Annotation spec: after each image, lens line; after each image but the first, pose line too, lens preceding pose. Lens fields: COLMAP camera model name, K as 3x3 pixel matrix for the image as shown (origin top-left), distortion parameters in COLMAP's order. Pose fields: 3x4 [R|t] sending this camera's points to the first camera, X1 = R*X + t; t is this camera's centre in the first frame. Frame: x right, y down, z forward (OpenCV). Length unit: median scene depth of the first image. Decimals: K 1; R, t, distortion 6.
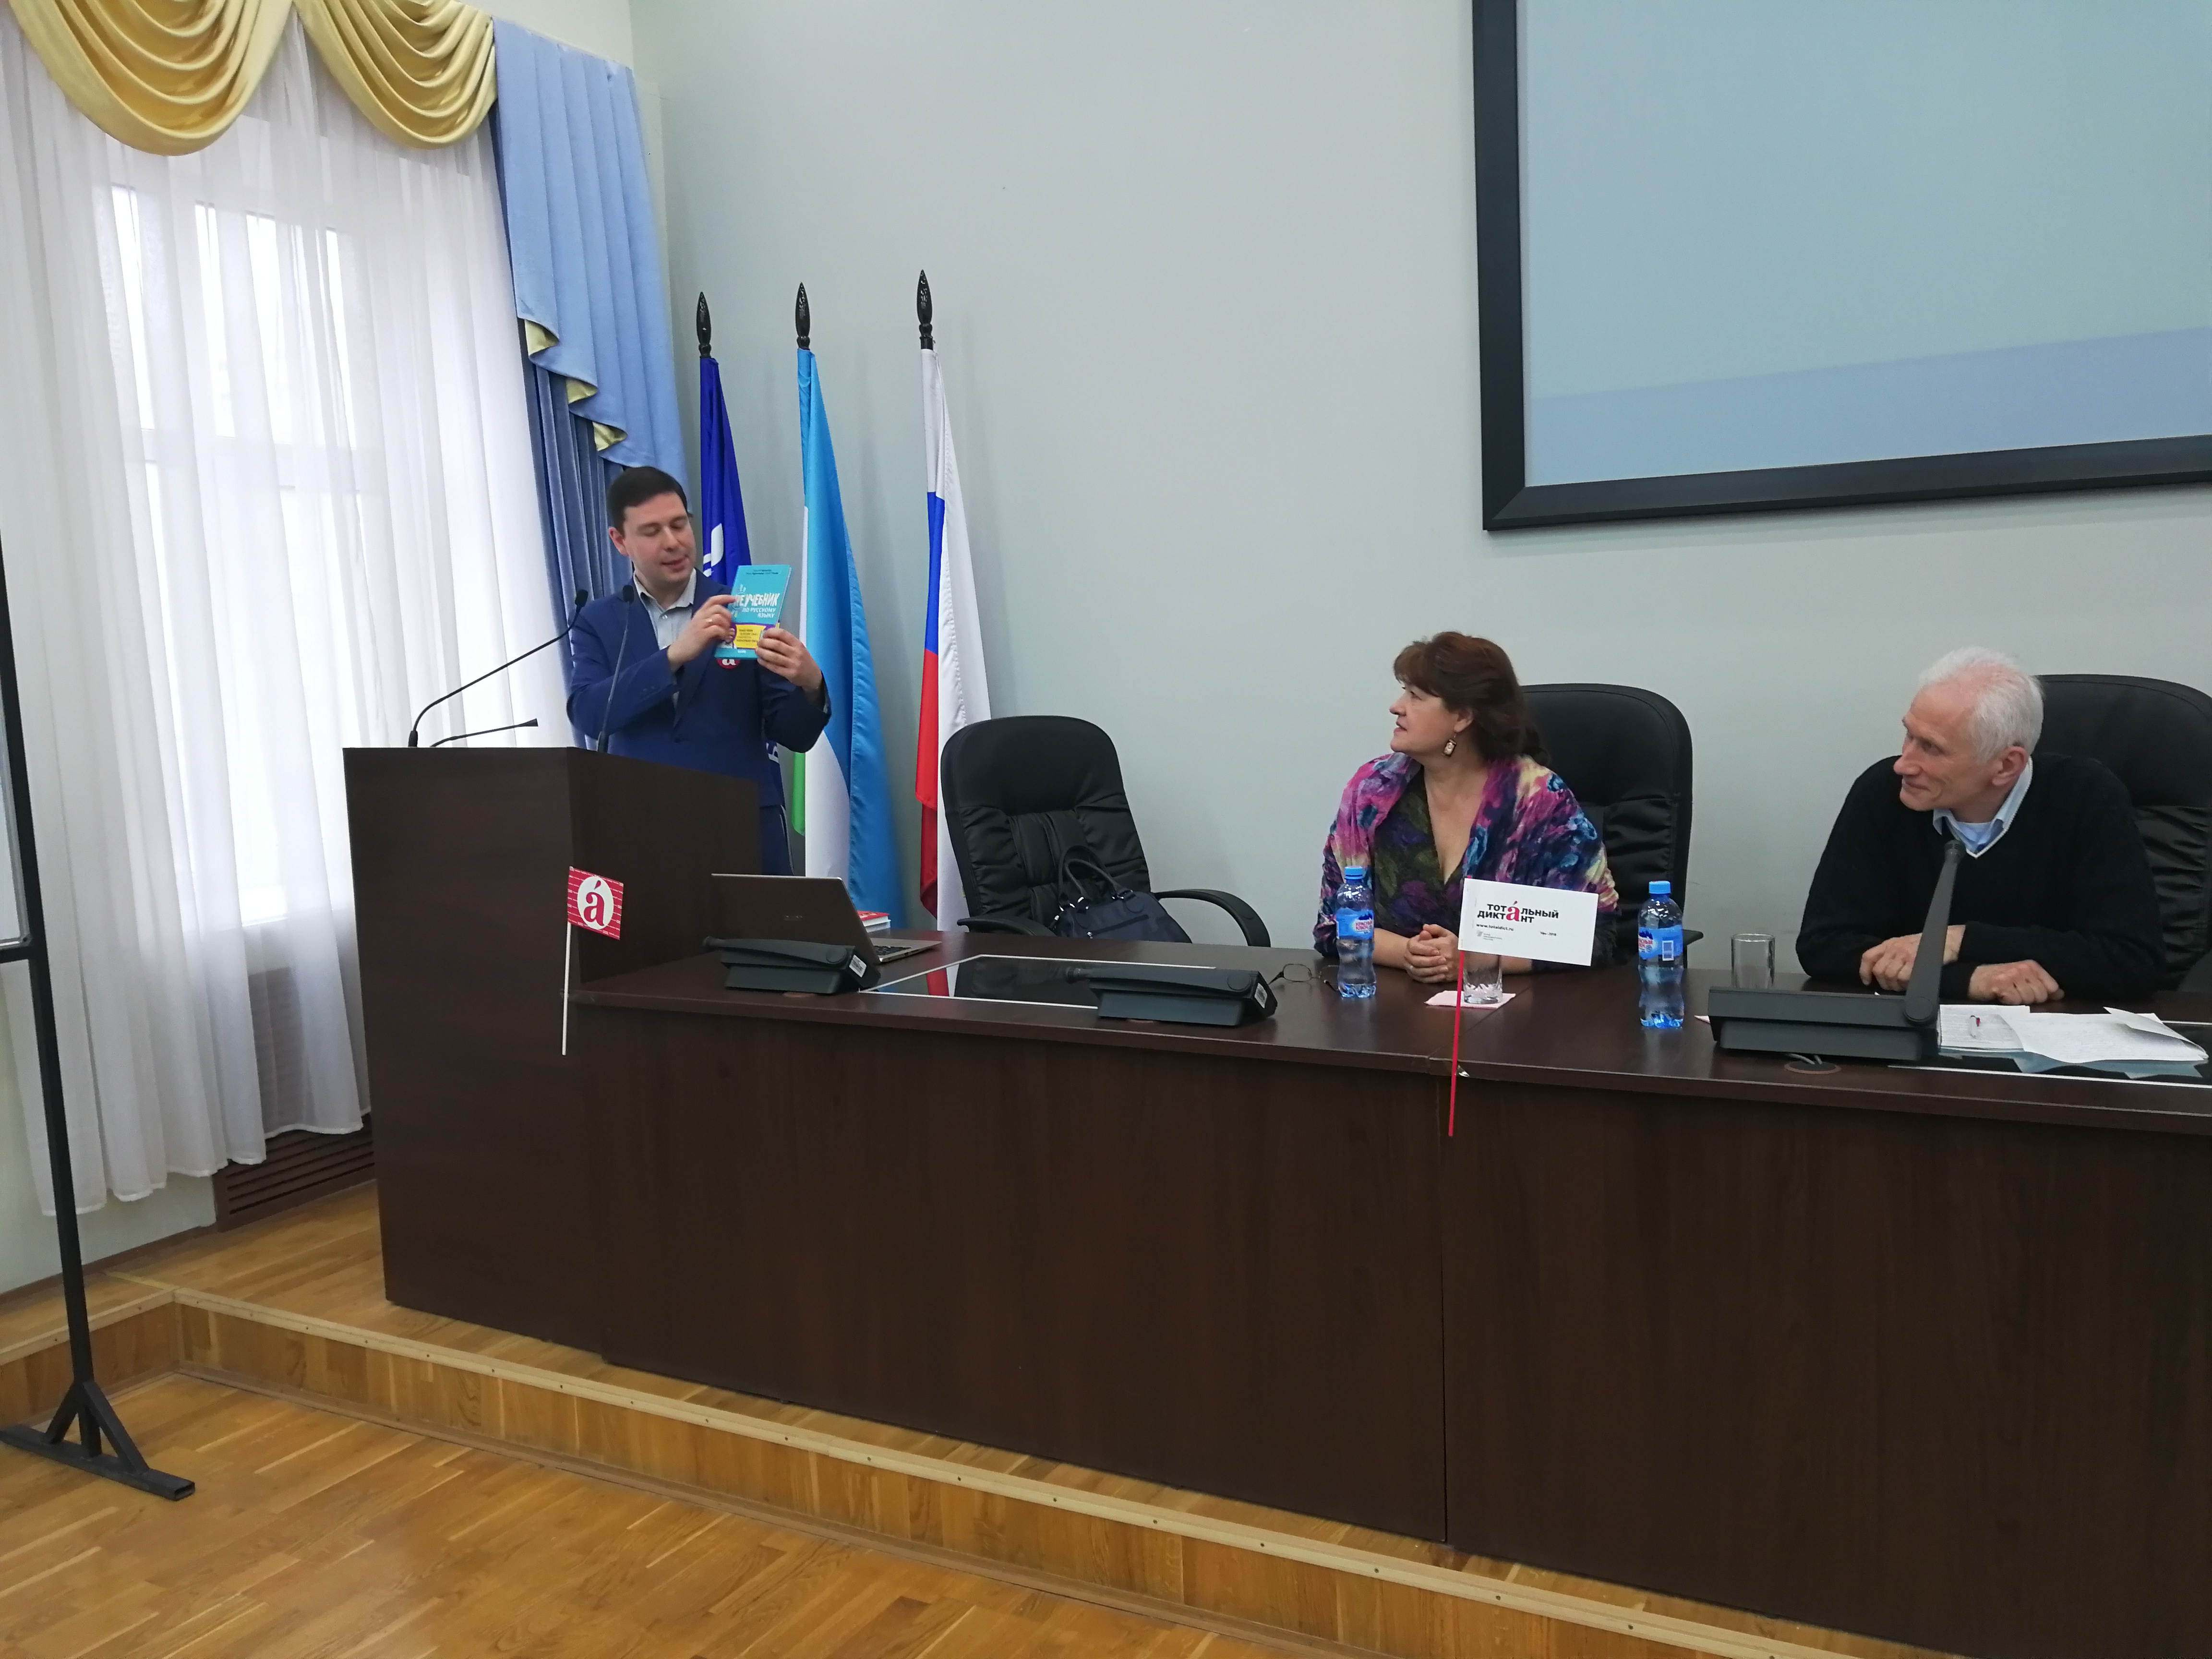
lens RADIAL K [[1713.9, 0, 1106.0], [0, 1713.9, 829.5], [0, 0, 1]] dist [-0.002015, 0.000689]
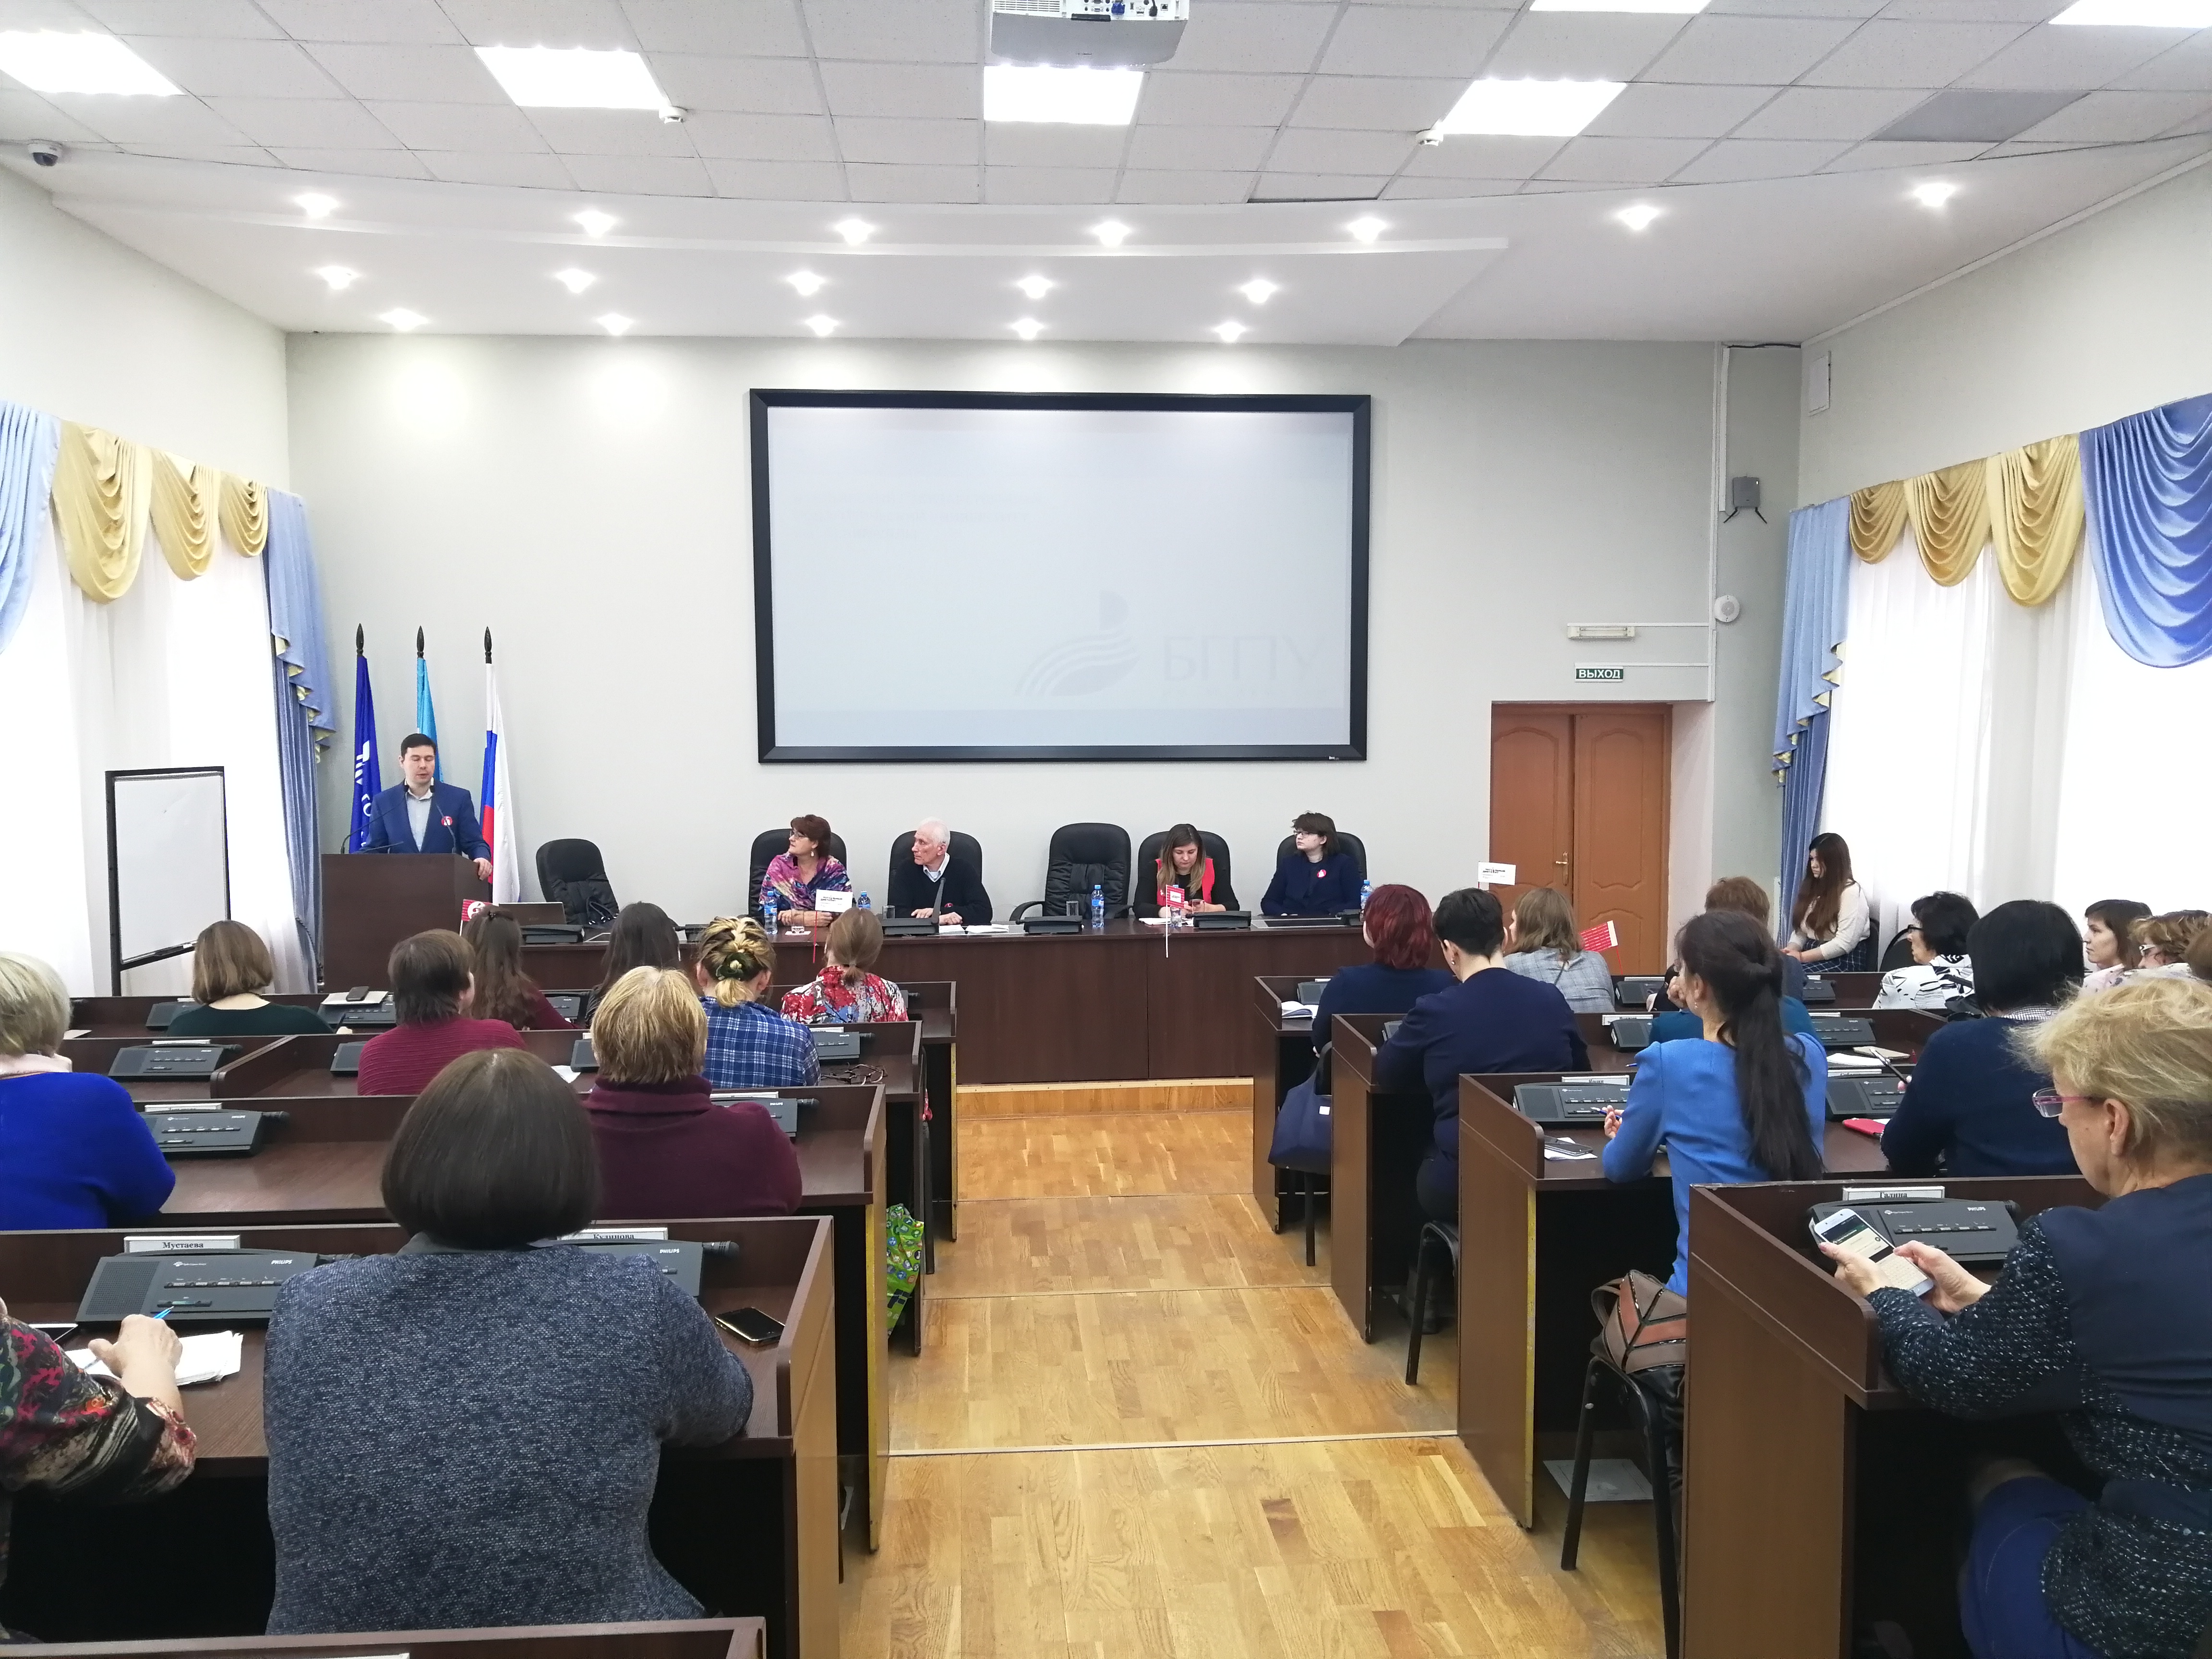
lens RADIAL K [[1713.9, 0, 1106.0], [0, 1713.9, 829.5], [0, 0, 1]] dist [-0.002015, 0.000689]
pose [[0.838689, 0.003152, 0.544602, -0.710206], [0.029587, 0.998243, -0.051342, 0.060635], [-0.543807, 0.059173, 0.837122, -1.335972]]
